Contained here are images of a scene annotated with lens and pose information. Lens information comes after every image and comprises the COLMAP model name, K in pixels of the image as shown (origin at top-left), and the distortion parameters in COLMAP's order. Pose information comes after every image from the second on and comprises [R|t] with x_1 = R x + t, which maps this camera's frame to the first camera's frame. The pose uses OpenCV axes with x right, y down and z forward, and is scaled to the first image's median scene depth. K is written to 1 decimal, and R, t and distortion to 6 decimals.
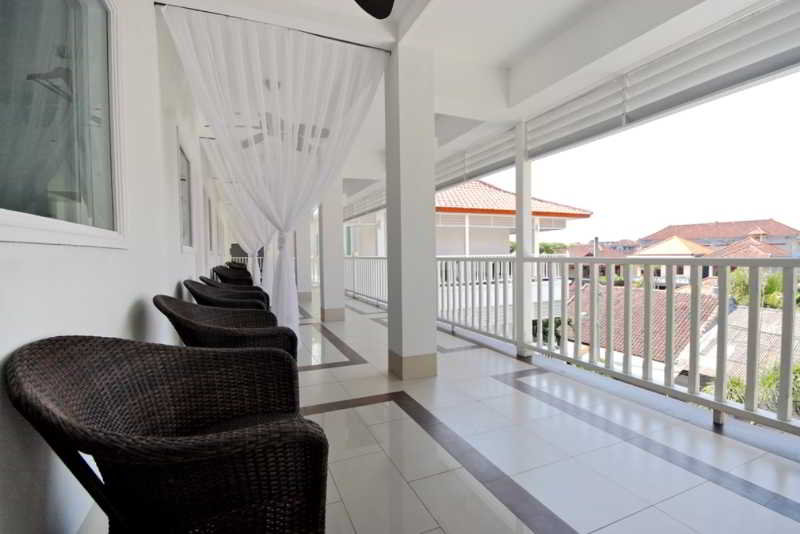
lens RADIAL K [[370.4, 0, 401.5], [0, 370.4, 267.1], [0, 0, 1]] dist [-0.003195, -0.001413]
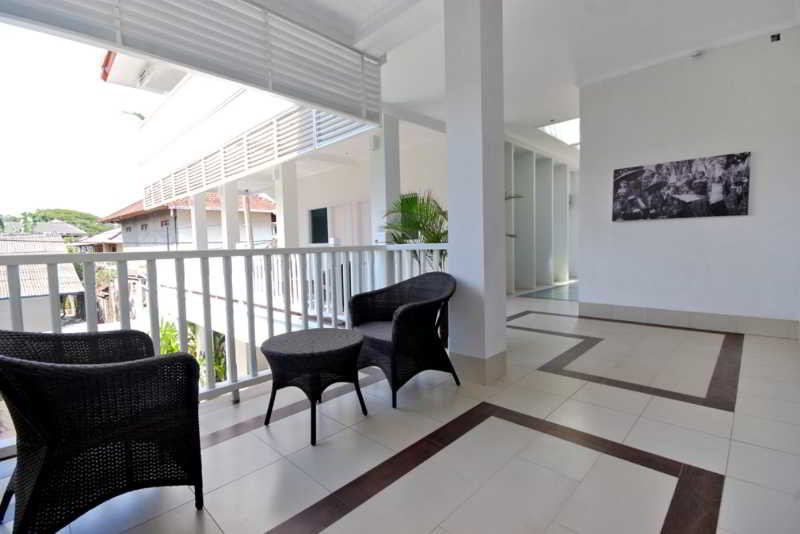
lens RADIAL K [[370.4, 0, 401.6], [0, 370.4, 267.5], [0, 0, 1]] dist [-0.003195, -0.001413]
pose [[-0.385736, -0.045359, 0.921494, -0.419909], [0.048299, 0.996428, 0.069265, -0.023363], [-0.921344, 0.071225, -0.382168, 0.908685]]
